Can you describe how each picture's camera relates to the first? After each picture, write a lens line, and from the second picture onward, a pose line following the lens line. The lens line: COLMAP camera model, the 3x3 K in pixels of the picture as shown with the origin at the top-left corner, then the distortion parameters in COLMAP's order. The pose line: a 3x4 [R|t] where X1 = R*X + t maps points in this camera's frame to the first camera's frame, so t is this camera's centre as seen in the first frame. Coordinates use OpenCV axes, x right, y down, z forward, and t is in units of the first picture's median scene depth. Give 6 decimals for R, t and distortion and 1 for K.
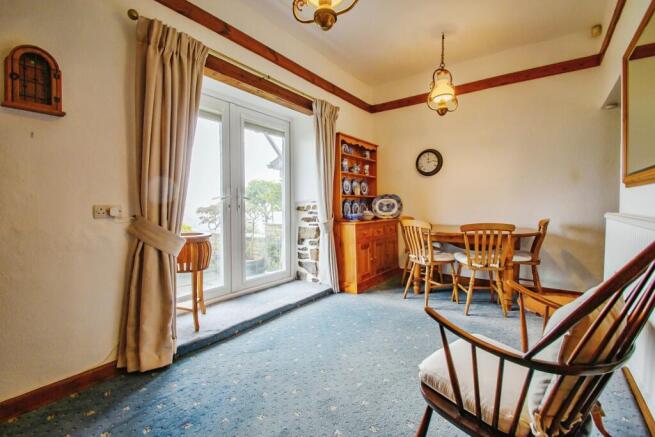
lens RADIAL K [[295.1, 0, 331.5], [0, 295.1, 216.3], [0, 0, 1]] dist [0.004198, -0.010682]
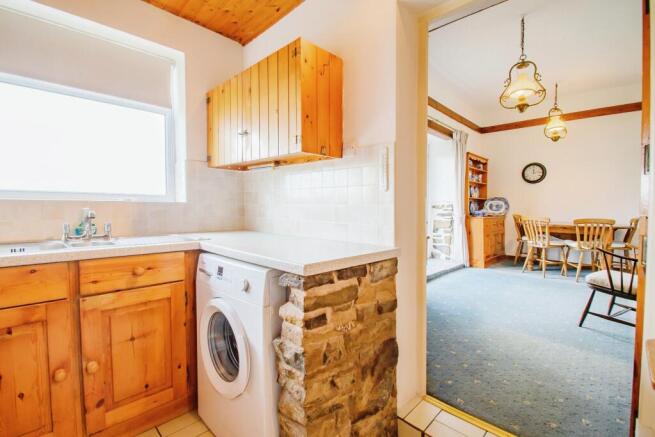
lens RADIAL K [[295.1, 0, 331.8], [0, 295.1, 216.1], [0, 0, 1]] dist [0.004198, -0.010682]
pose [[0.989667, 0.022414, -0.141621, -0.407288], [-0.022603, 0.999744, 0.000276, 0.028699], [0.141591, 0.002928, 0.989921, -0.459753]]
